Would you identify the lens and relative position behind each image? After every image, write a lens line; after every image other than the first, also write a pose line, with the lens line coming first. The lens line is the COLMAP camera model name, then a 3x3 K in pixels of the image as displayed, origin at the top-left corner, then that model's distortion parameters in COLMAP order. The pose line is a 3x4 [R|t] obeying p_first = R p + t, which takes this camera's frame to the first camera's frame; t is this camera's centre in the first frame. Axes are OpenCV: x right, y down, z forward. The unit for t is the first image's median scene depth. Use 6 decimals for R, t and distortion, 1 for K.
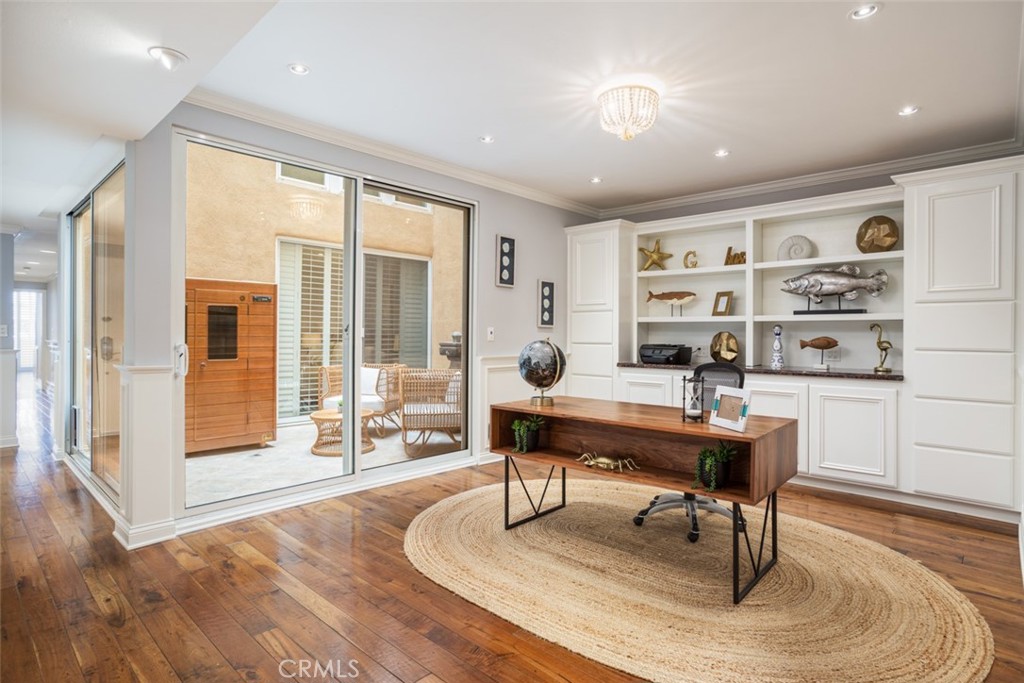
lens RADIAL K [[528.5, 0, 512.0], [0, 528.5, 341.5], [0, 0, 1]] dist [-0.060140, 0.032410]
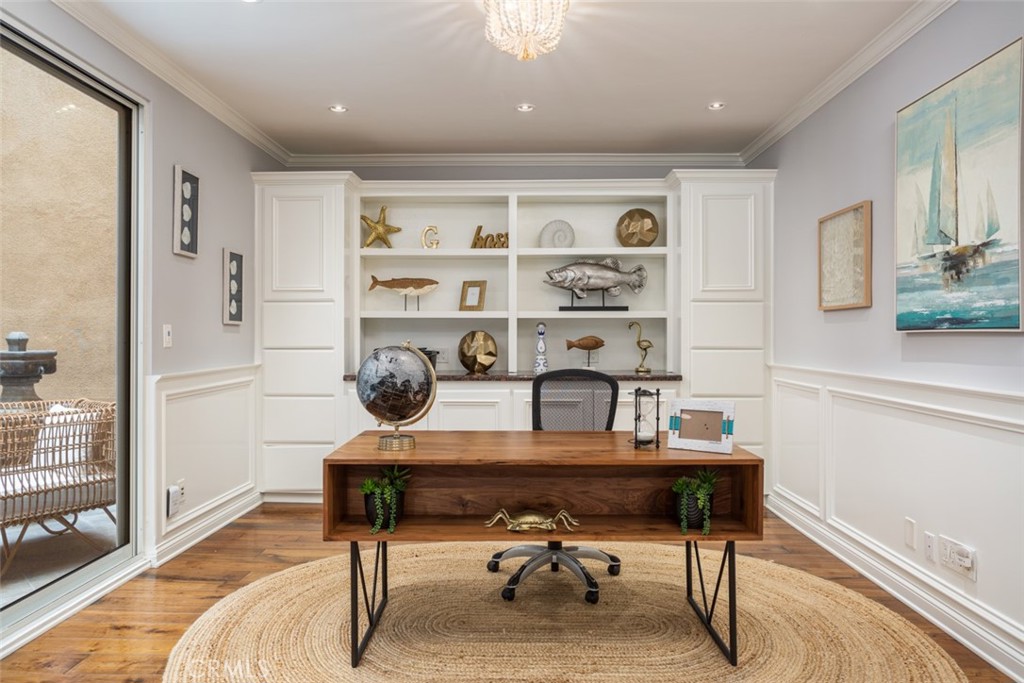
lens RADIAL K [[660.3, 0, 512.0], [0, 660.3, 341.5], [0, 0, 1]] dist [-0.061457, 0.077990]
pose [[0.748299, -0.012341, 0.663247, -0.254012], [0.013916, 0.999899, 0.002905, -0.005011], [-0.663216, 0.007056, 0.748395, 0.233183]]
